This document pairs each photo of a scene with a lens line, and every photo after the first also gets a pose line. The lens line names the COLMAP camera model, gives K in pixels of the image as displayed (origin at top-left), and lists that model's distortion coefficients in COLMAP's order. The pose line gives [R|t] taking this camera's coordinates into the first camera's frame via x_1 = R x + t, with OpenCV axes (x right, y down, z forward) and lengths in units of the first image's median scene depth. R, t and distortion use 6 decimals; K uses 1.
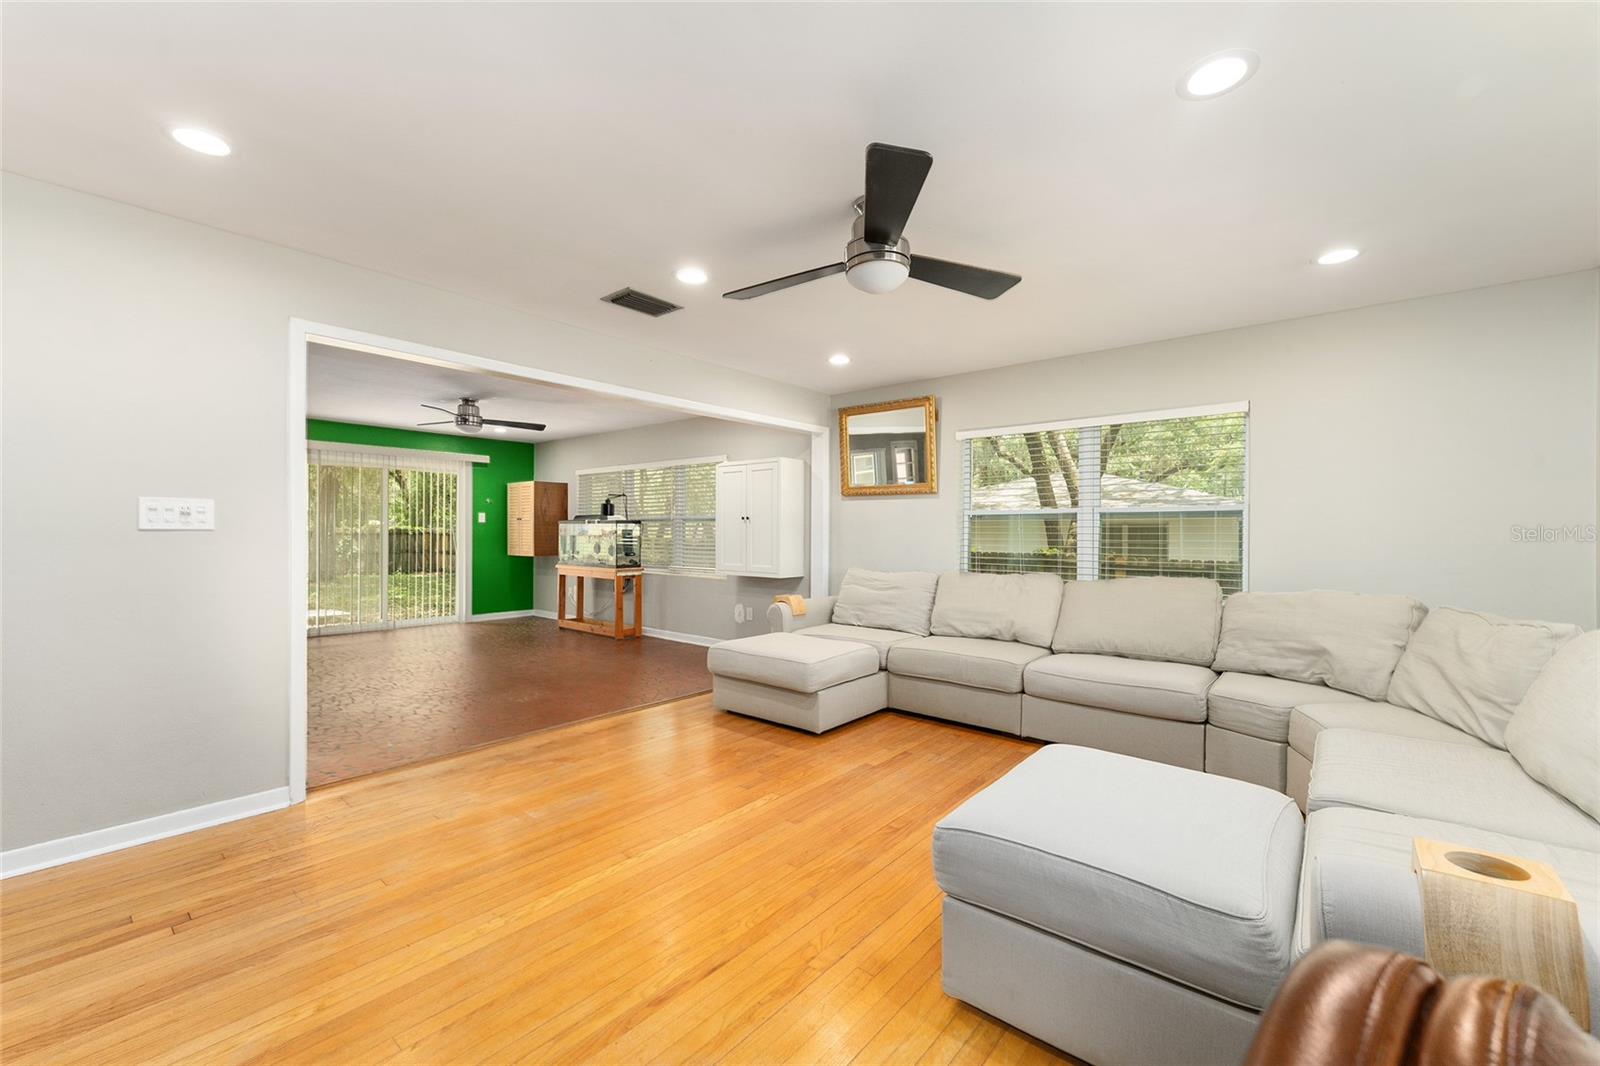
lens RADIAL K [[649.4, 0, 804.7], [0, 649.4, 533.4], [0, 0, 1]] dist [-0.000162, 0.000008]
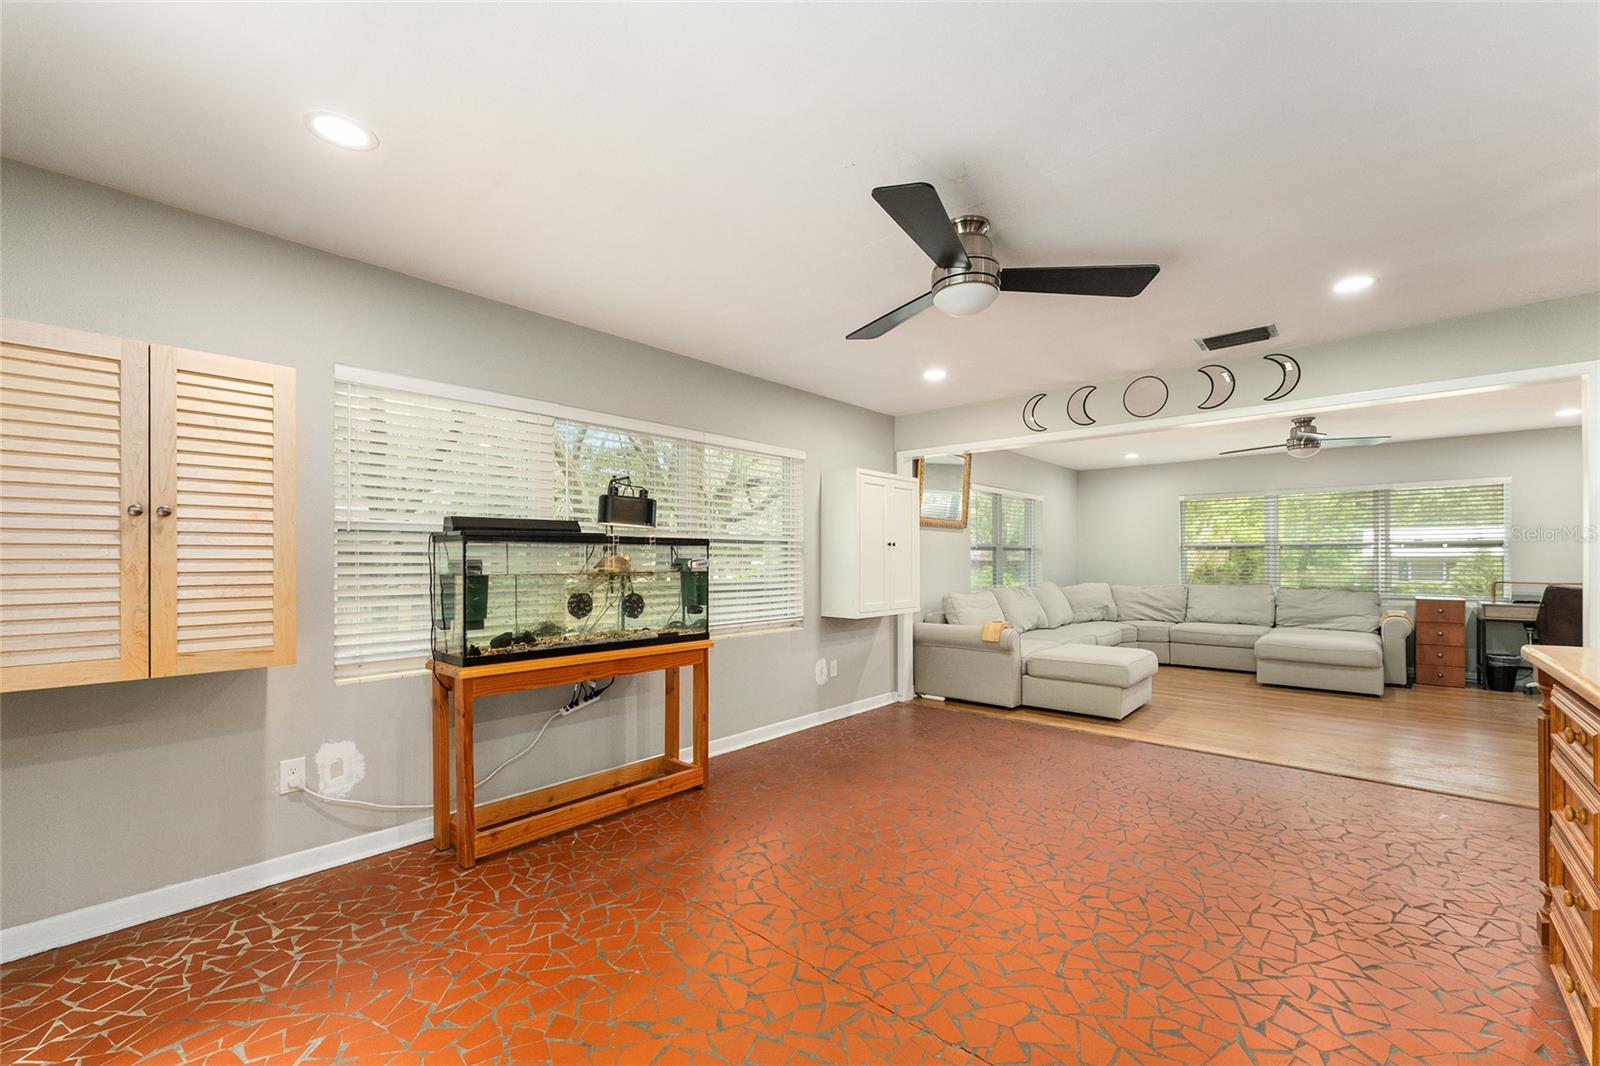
lens RADIAL K [[651.7, 0, 794.1], [0, 651.7, 558.9], [0, 0, 1]] dist [-0.000465, -0.000009]
pose [[0.041229, -0.004918, 0.999138, -1.374881], [0.002894, 0.999984, 0.004802, -0.013262], [-0.999146, 0.002693, 0.041243, 1.636574]]
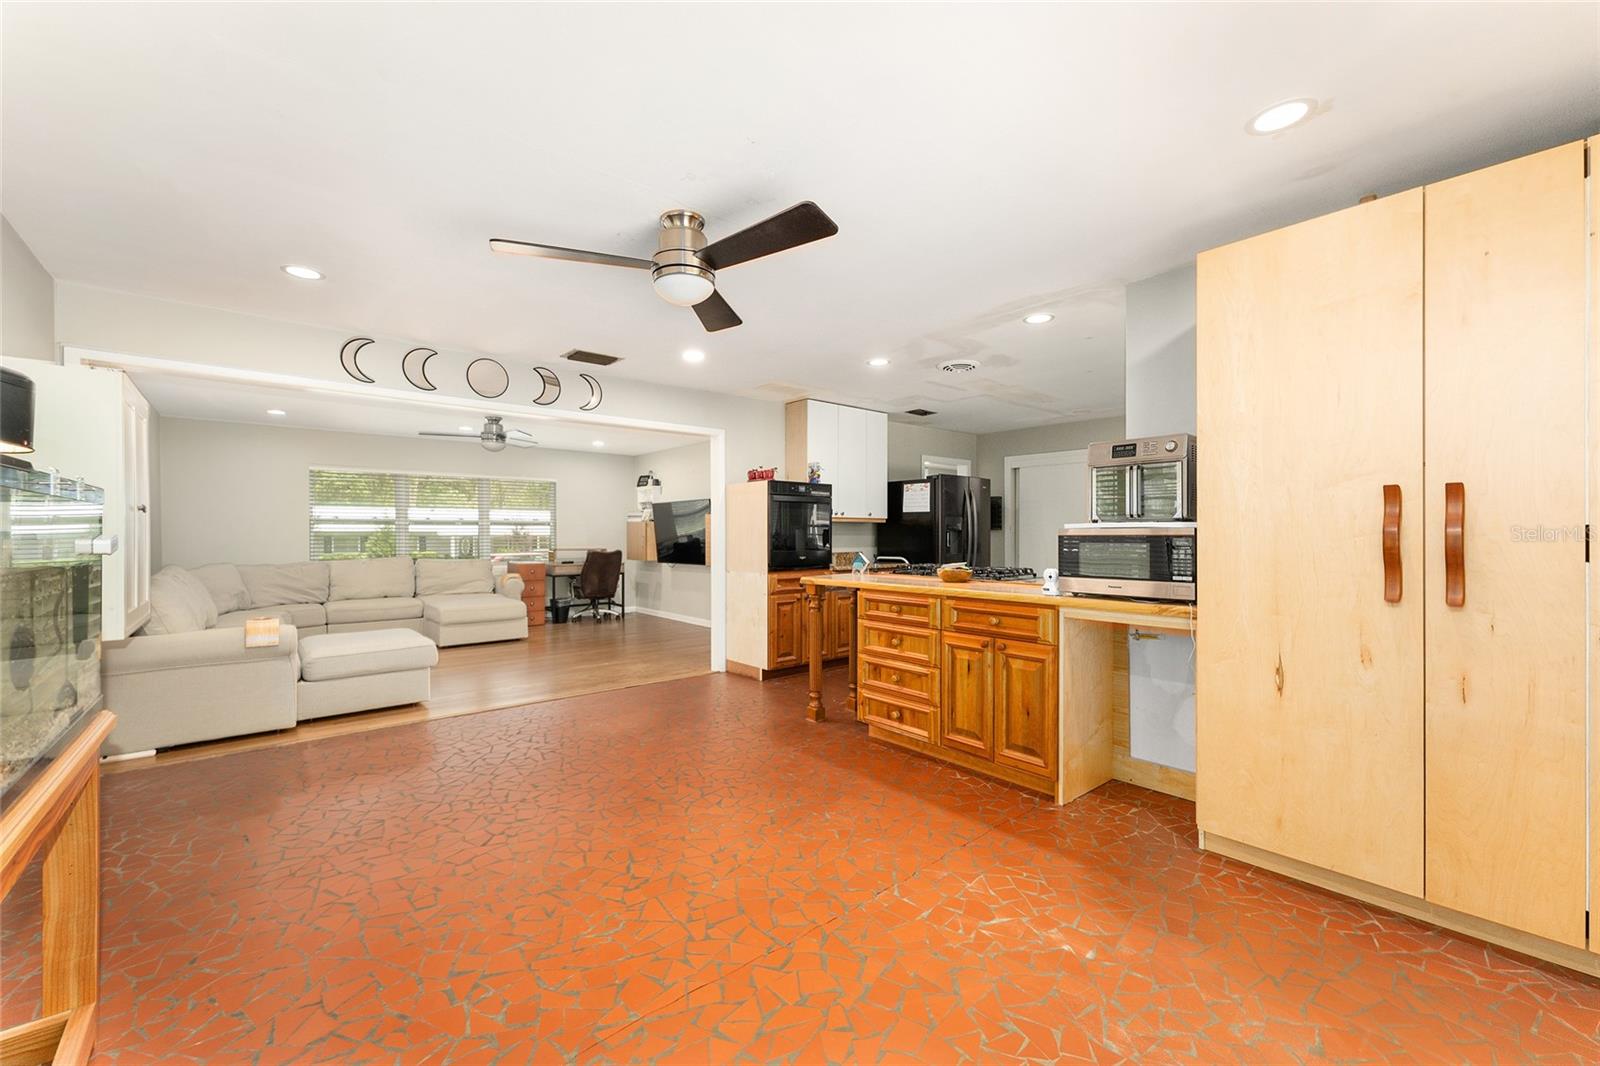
lens RADIAL K [[641.3, 0, 800.3], [0, 641.3, 538.1], [0, 0, 1]] dist [0.000364, -0.000117]
pose [[-0.984591, -0.005240, 0.174796, -1.000353], [-0.003458, 0.999939, 0.010497, -0.013369], [-0.174840, 0.009730, -0.984549, 2.086914]]
